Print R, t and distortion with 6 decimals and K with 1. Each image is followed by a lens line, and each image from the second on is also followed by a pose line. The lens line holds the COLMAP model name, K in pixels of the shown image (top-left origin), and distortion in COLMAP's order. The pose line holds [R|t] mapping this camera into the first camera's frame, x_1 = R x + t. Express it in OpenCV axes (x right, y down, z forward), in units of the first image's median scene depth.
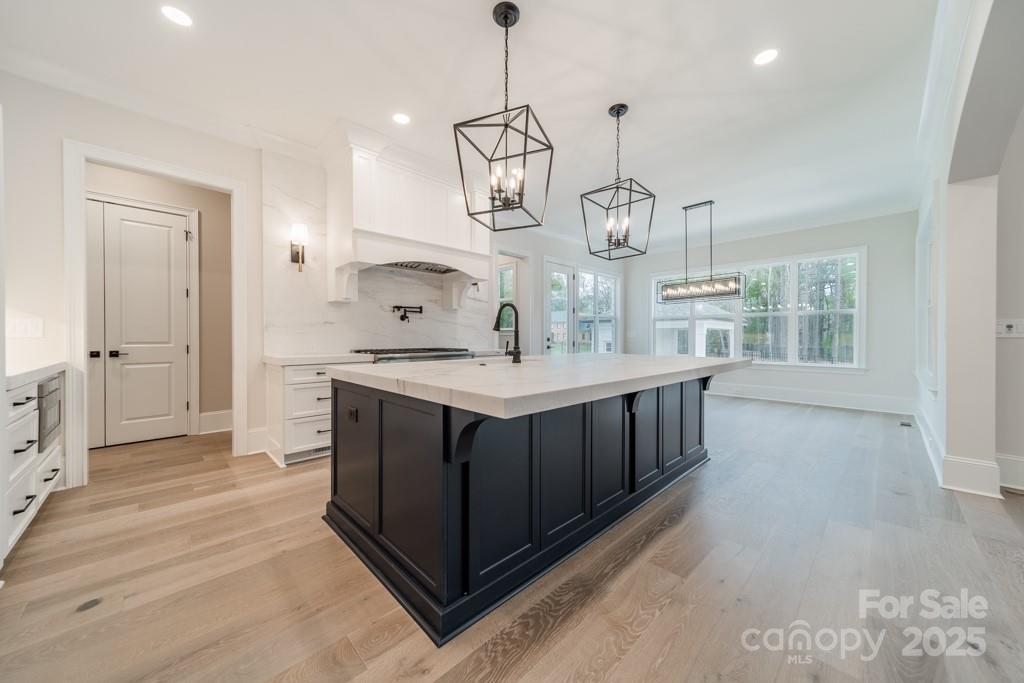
lens RADIAL K [[364.1, 0, 512.0], [0, 364.1, 341.5], [0, 0, 1]] dist [0.006680, -0.000079]
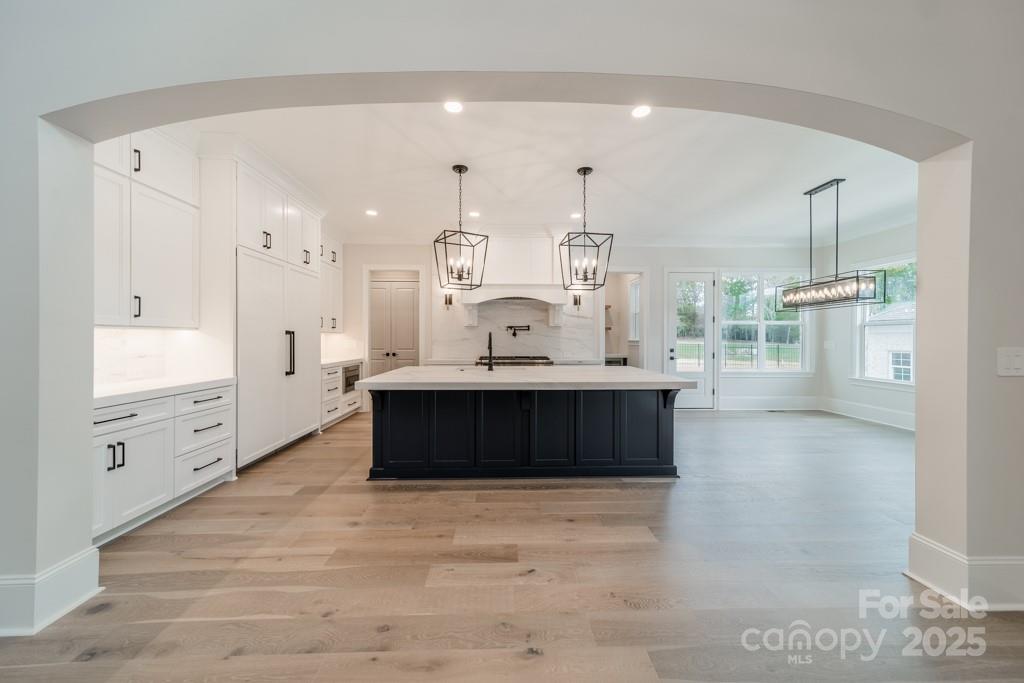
lens RADIAL K [[368.1, 0, 509.0], [0, 368.1, 342.2], [0, 0, 1]] dist [0.000231, -0.000026]
pose [[0.735124, 0.007514, -0.677892, 0.762493], [-0.009024, 0.999958, 0.001297, -0.043035], [0.677873, 0.005164, 0.735161, -0.067930]]
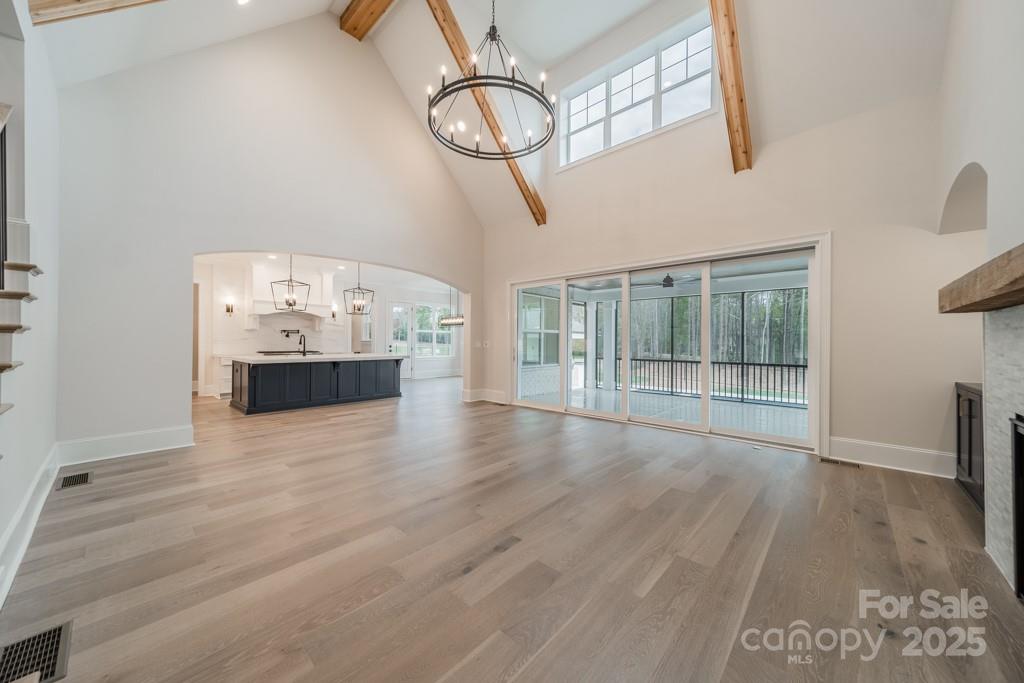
lens RADIAL K [[364.1, 0, 512.0], [0, 364.1, 341.5], [0, 0, 1]] dist [0.006680, -0.000079]
pose [[0.998752, 0.005644, 0.049619, 0.993185], [-0.004984, 0.999898, -0.013413, -0.014762], [-0.049689, 0.013149, 0.998678, -1.270803]]
